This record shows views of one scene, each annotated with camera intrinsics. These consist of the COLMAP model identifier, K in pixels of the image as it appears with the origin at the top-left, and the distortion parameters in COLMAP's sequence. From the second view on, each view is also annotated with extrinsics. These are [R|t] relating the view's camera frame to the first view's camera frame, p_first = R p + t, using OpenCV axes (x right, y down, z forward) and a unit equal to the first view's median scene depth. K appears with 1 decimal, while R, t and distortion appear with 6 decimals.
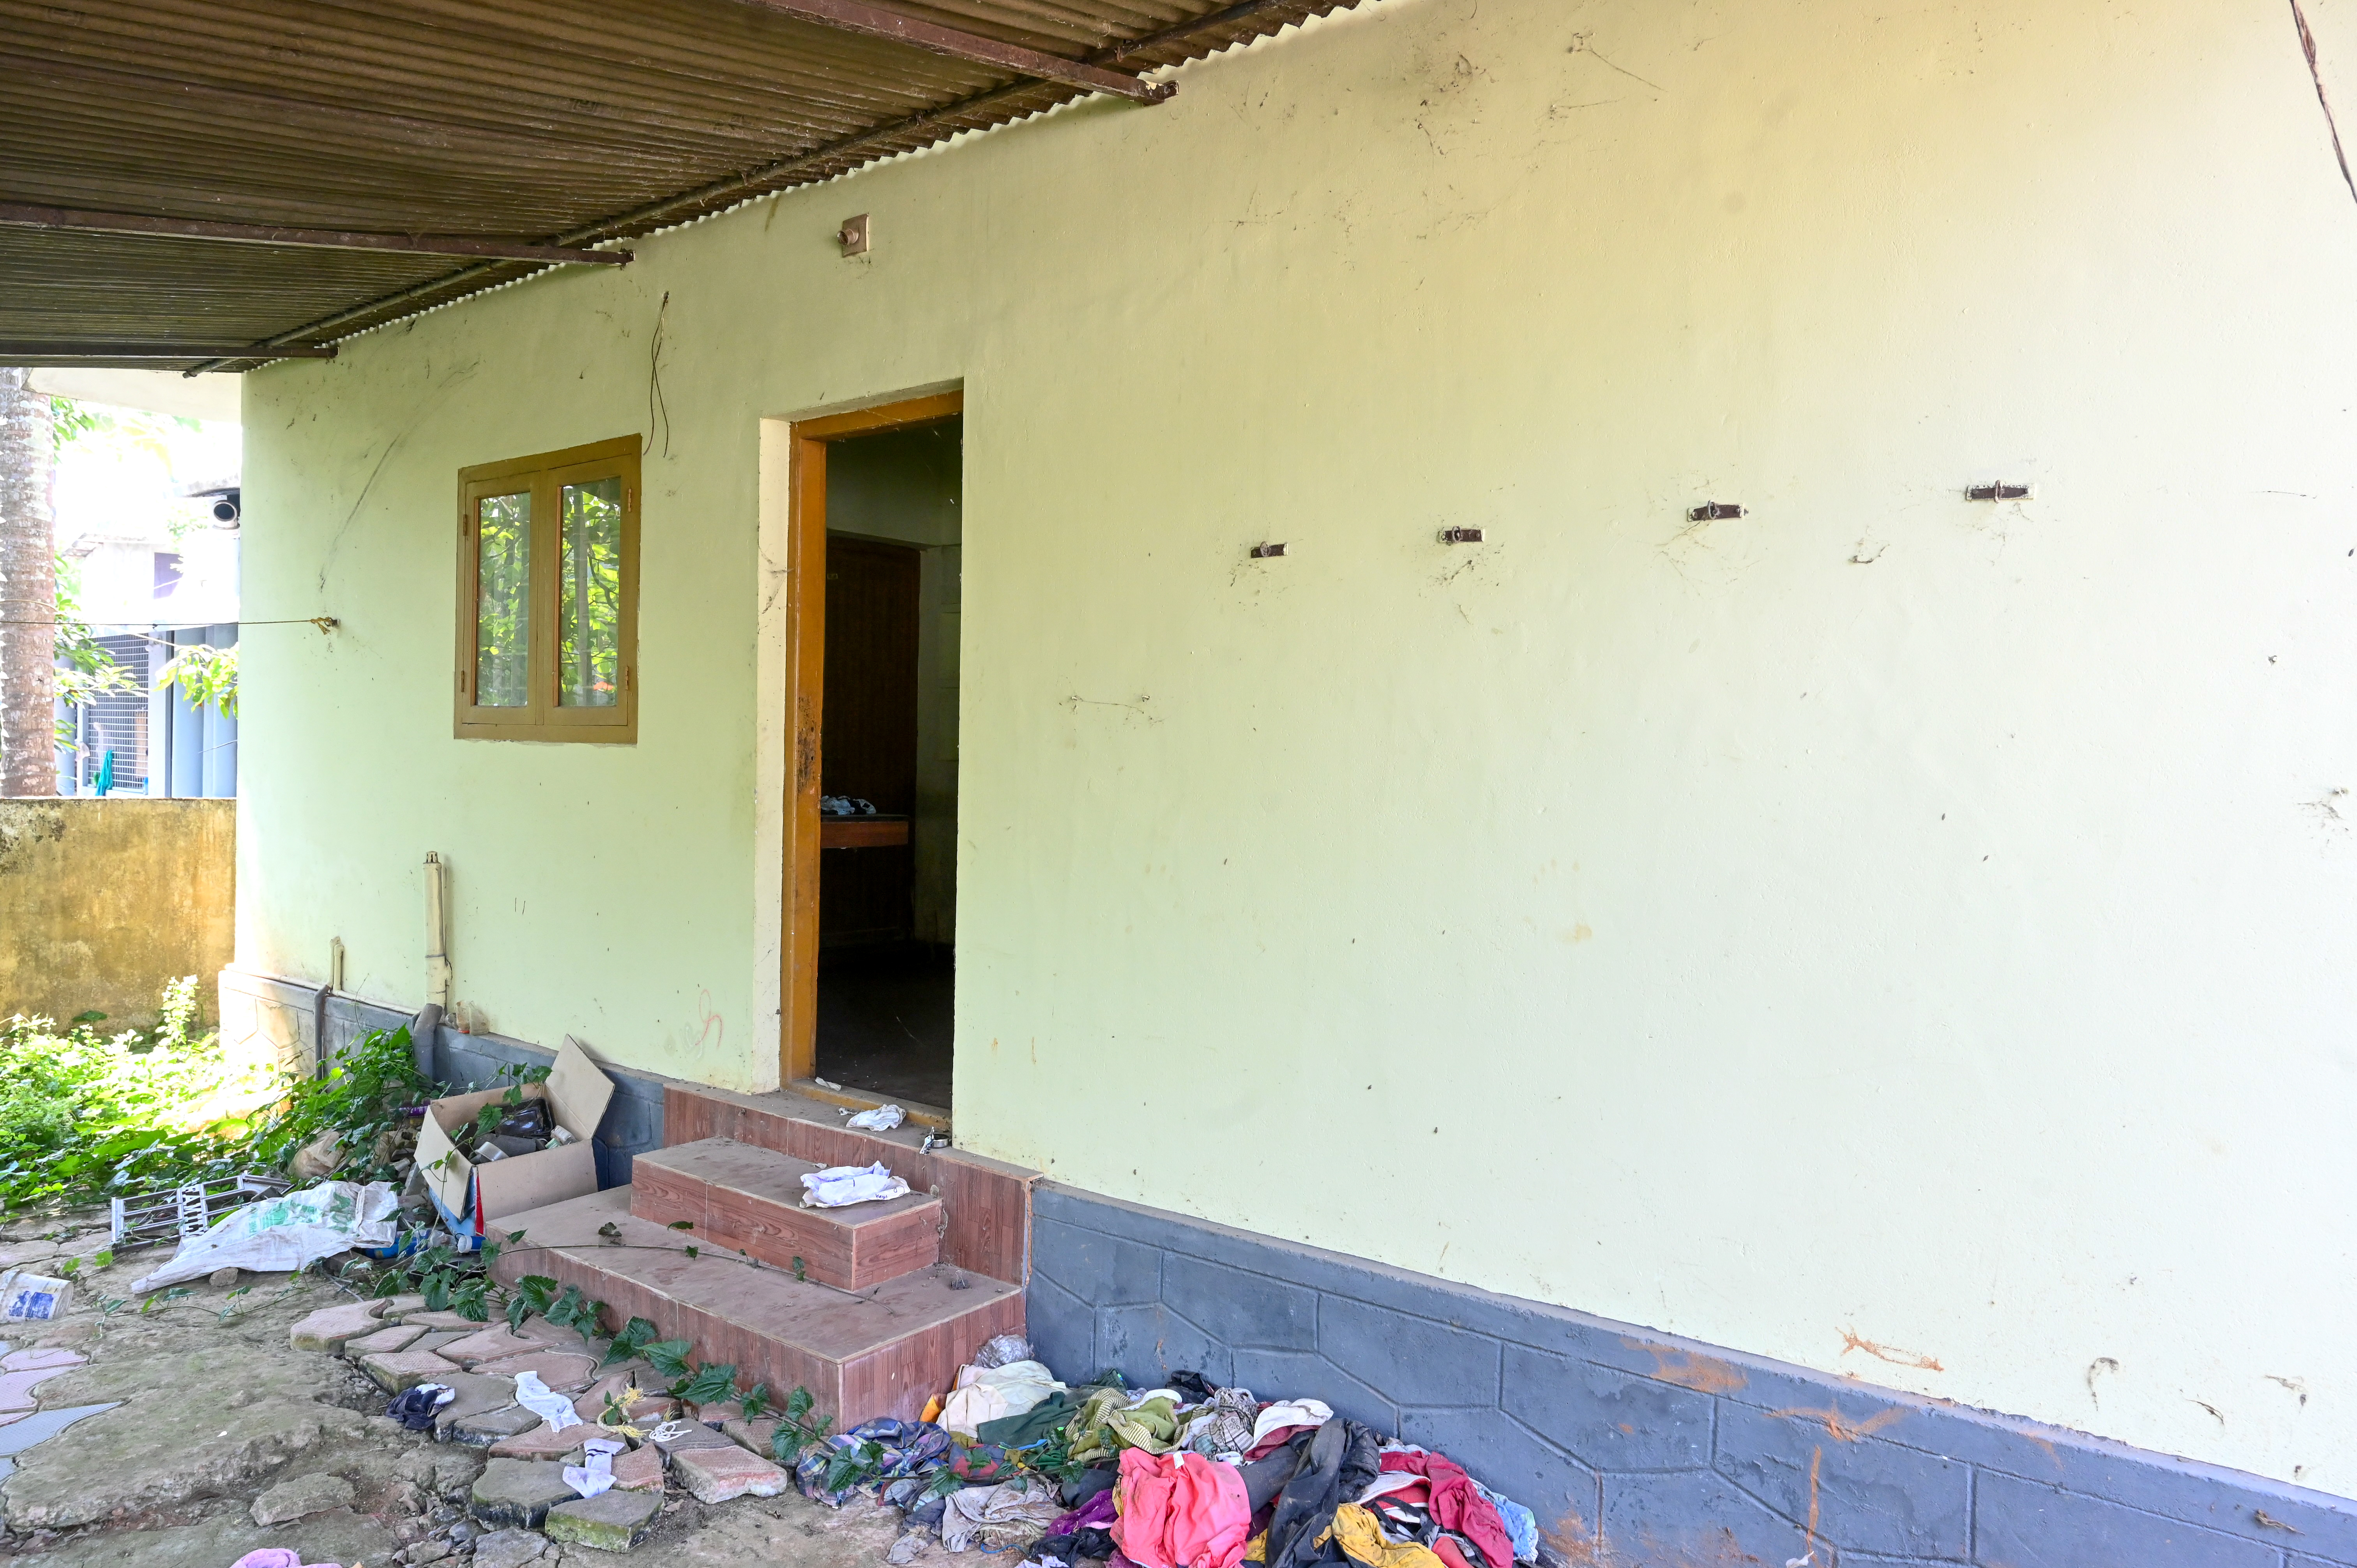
lens RADIAL K [[1583.1, 0, 1178.5], [0, 1583.1, 784.0], [0, 0, 1]] dist [0.003294, -0.000491]
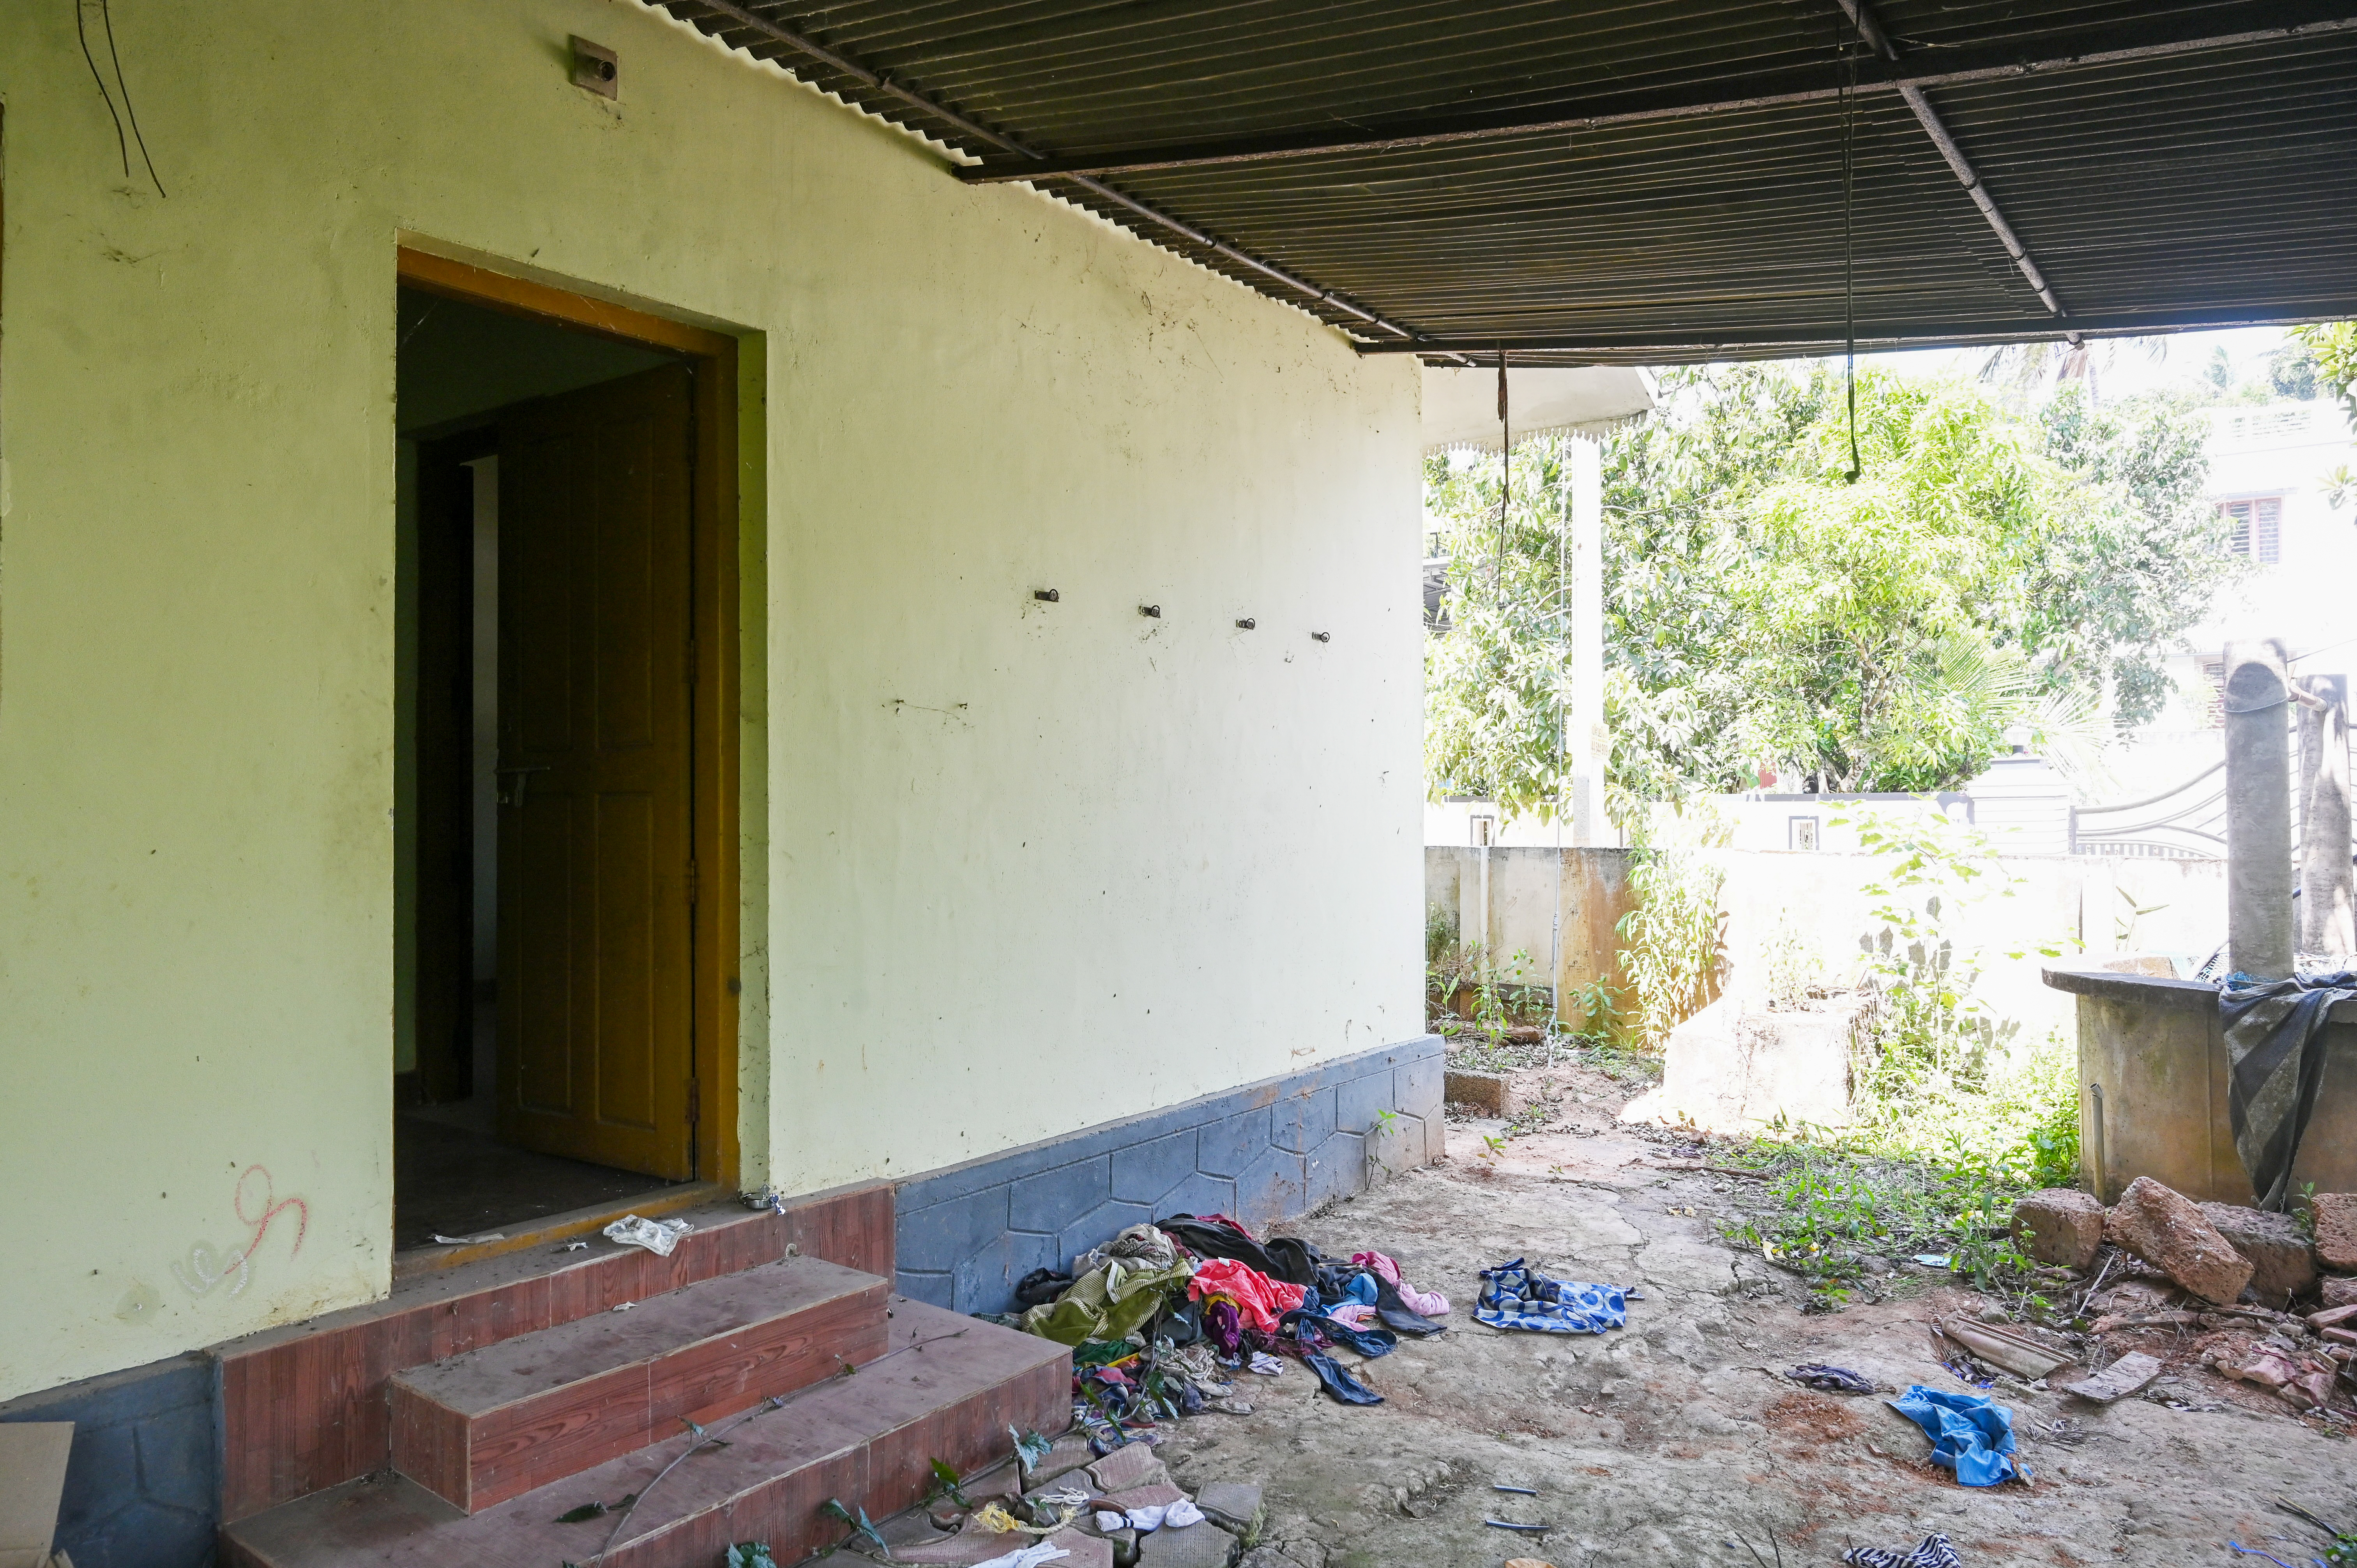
lens RADIAL K [[1583.1, 0, 1178.5], [0, 1583.1, 784.0], [0, 0, 1]] dist [0.003294, -0.000491]
pose [[-0.042328, -0.005707, 0.999087, -1.102531], [0.027432, 0.999600, 0.006872, -0.002204], [-0.998727, 0.027698, -0.042155, 0.864702]]
